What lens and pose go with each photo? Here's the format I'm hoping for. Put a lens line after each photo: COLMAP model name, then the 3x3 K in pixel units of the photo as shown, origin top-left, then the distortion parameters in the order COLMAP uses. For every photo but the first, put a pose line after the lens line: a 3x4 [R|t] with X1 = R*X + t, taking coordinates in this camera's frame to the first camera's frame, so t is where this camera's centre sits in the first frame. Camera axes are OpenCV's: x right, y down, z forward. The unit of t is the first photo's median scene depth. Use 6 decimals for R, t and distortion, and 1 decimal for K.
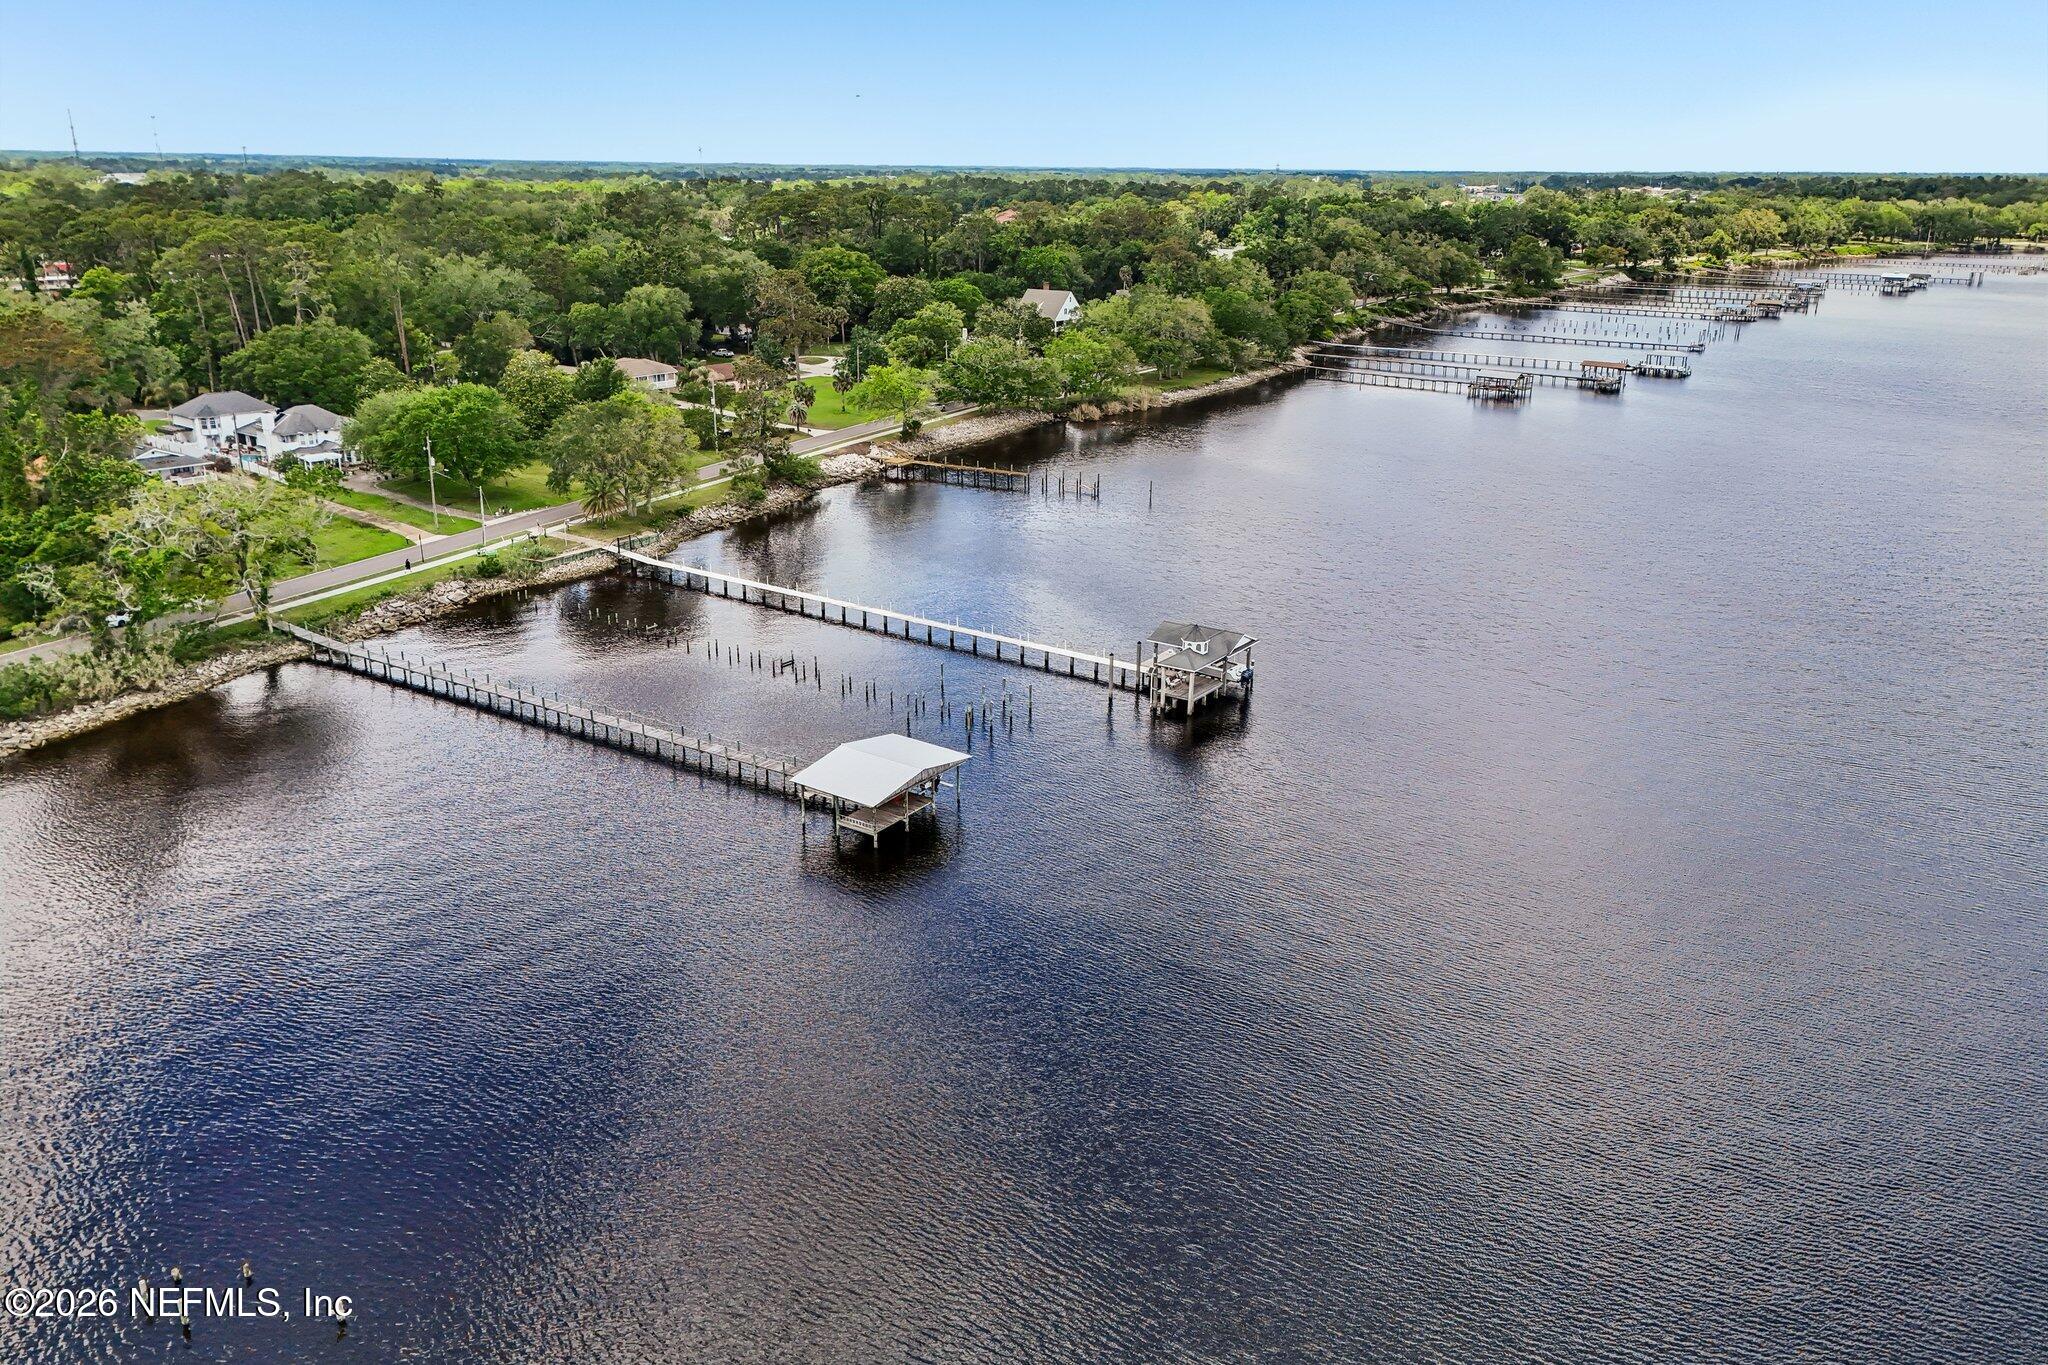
lens RADIAL K [[1486.2, 0, 1026.9], [0, 1486.2, 715.7], [0, 0, 1]] dist [0.104580, -0.129125]
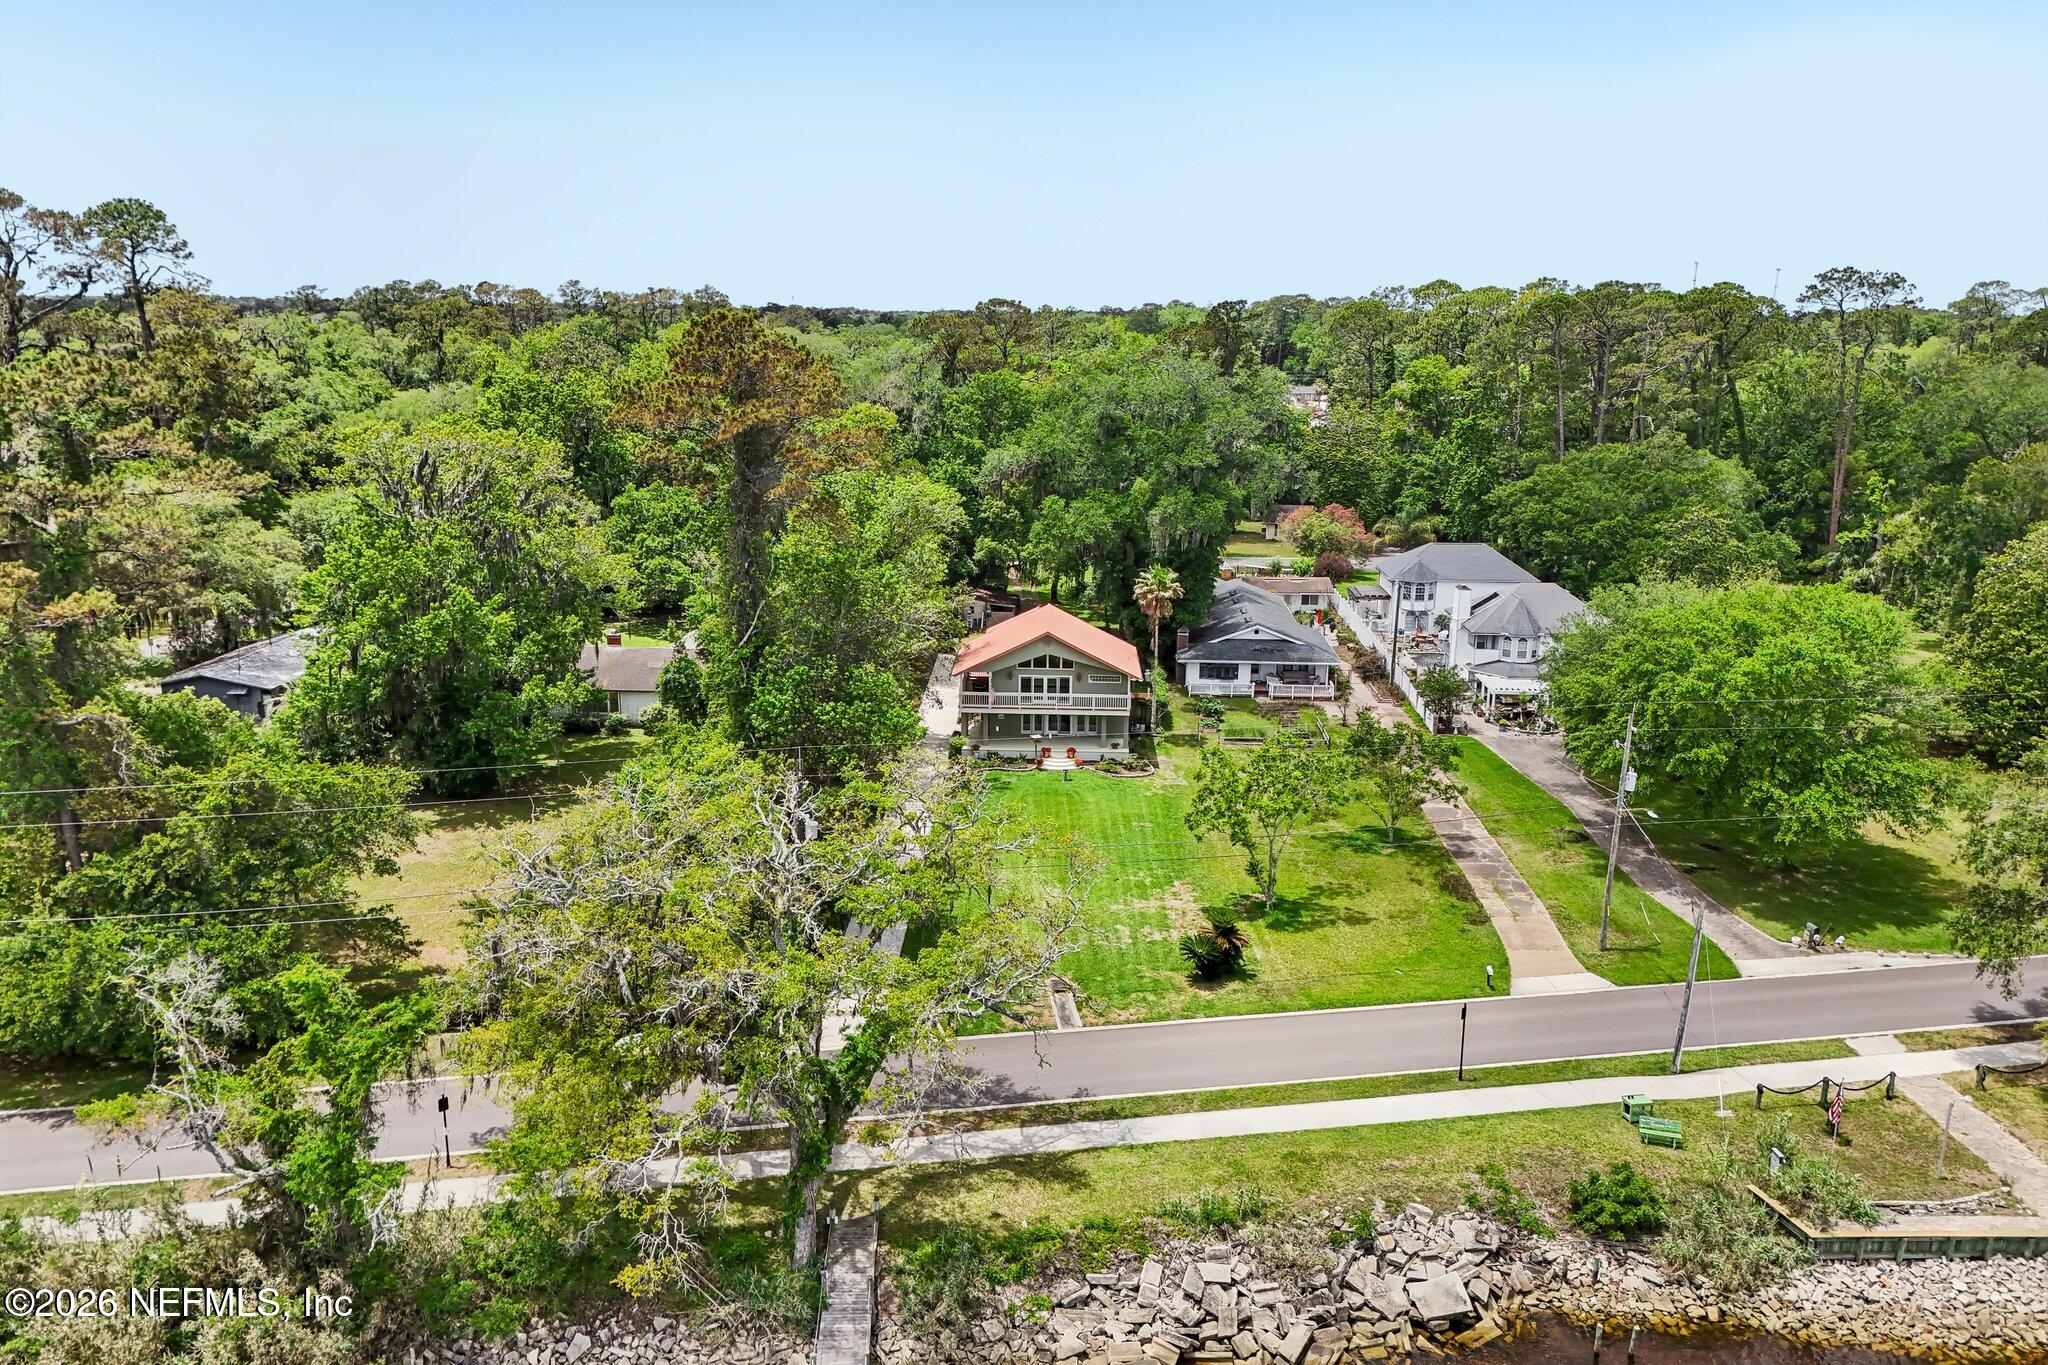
lens RADIAL K [[1486.2, 0, 1026.9], [0, 1486.2, 715.7], [0, 0, 1]] dist [0.104580, -0.129125]
pose [[0.586186, 0.206379, -0.783450, -0.193084], [-0.282467, 0.958395, 0.041119, -0.155971], [0.759341, 0.197195, 0.620093, 0.648959]]
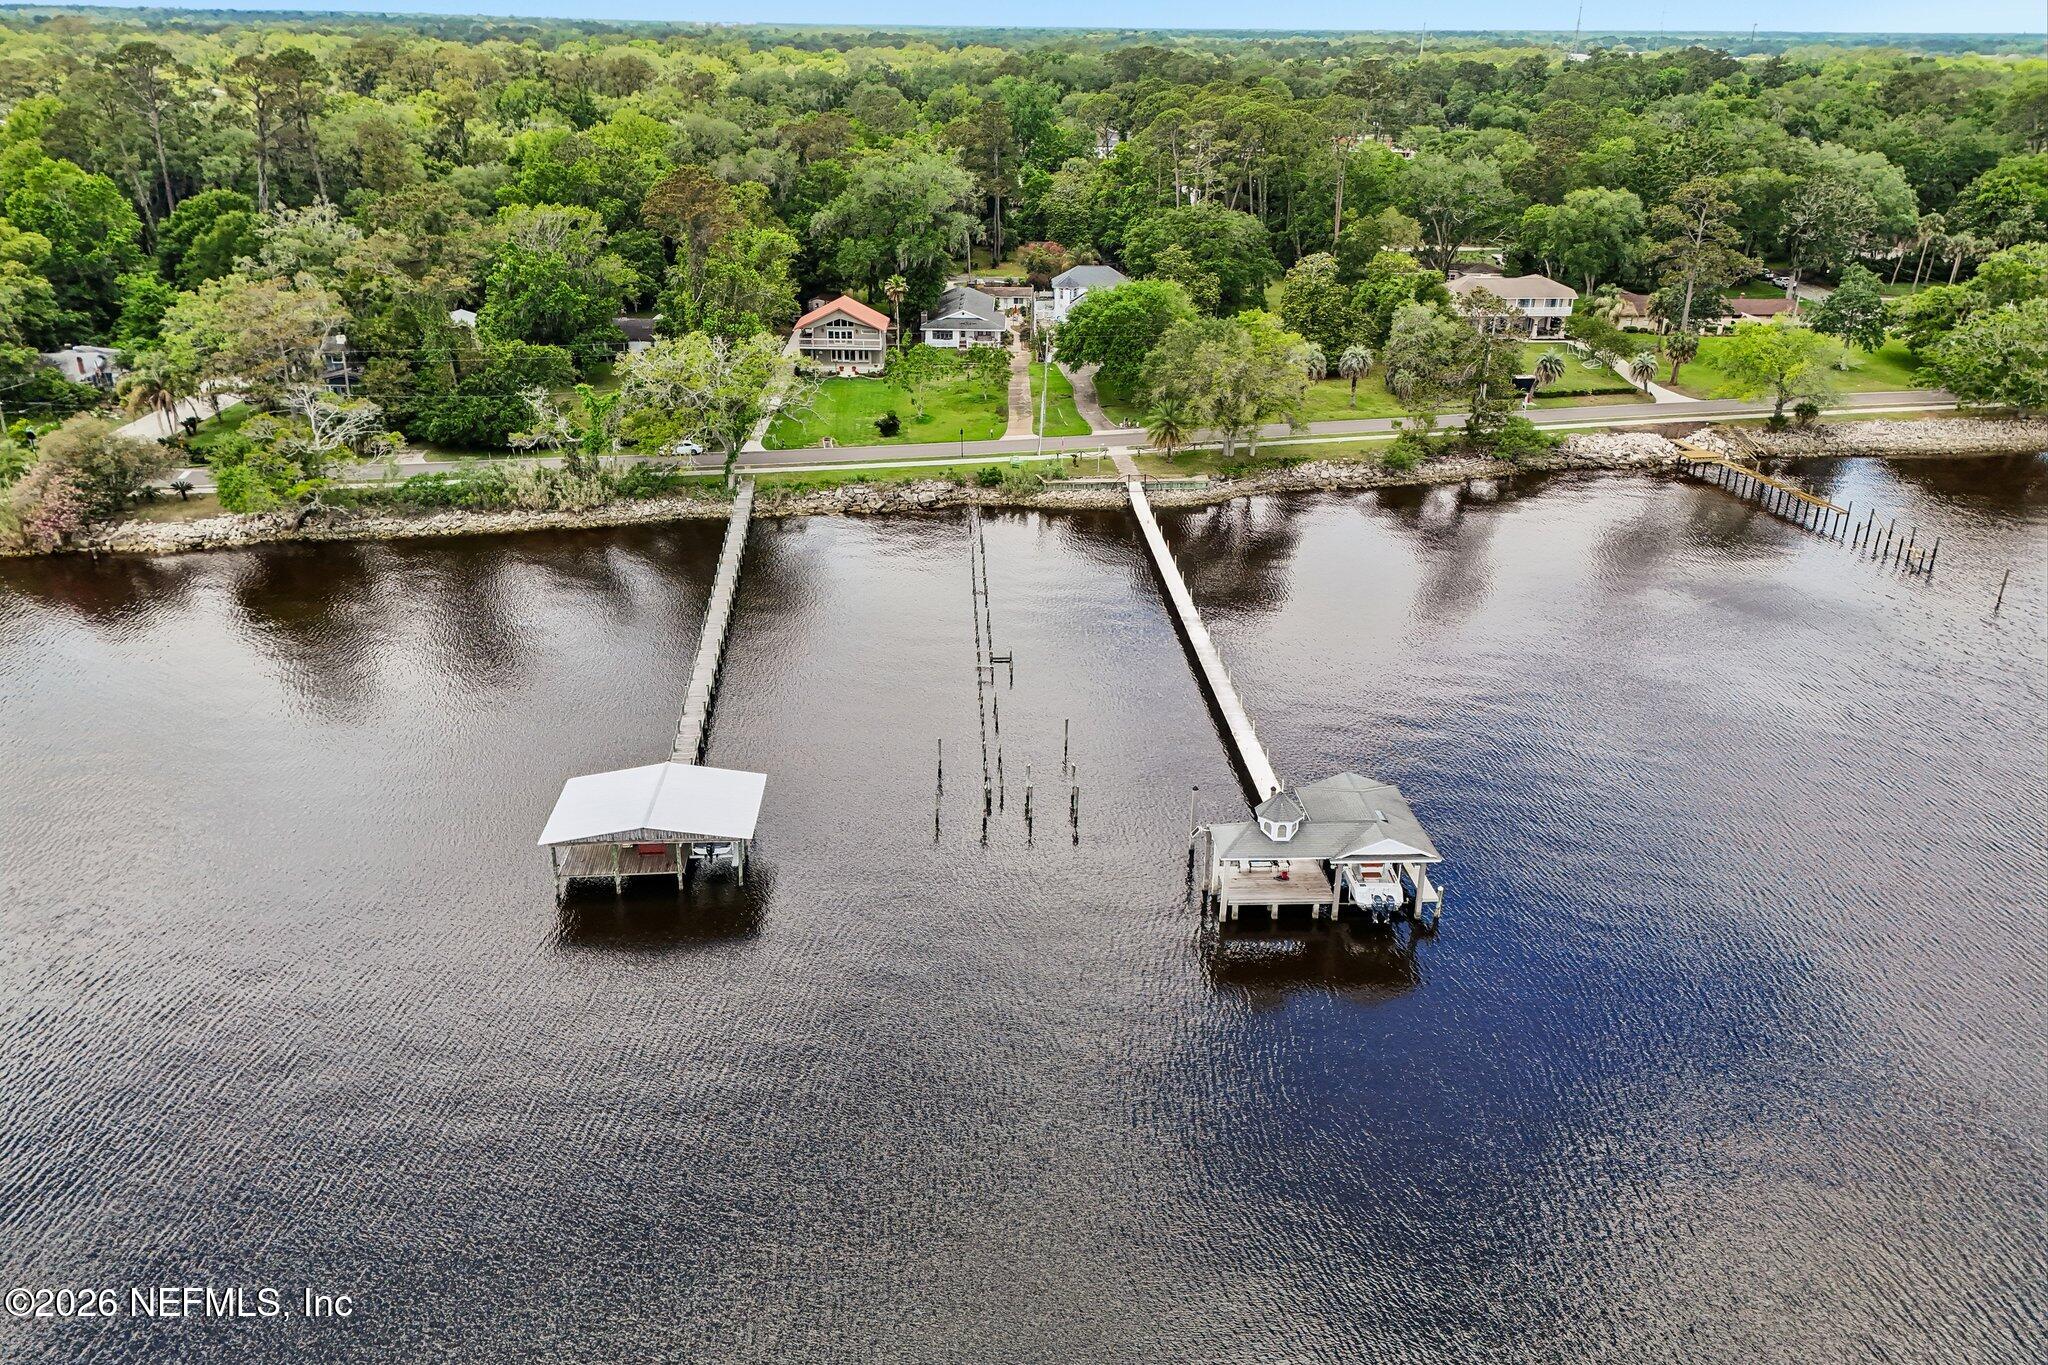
lens RADIAL K [[1486.2, 0, 1026.9], [0, 1486.2, 715.7], [0, 0, 1]] dist [0.104580, -0.129125]
pose [[0.627144, 0.324542, -0.708070, 0.343325], [-0.274536, 0.942823, 0.188982, -0.128536], [0.728917, 0.075872, 0.680384, 0.356431]]
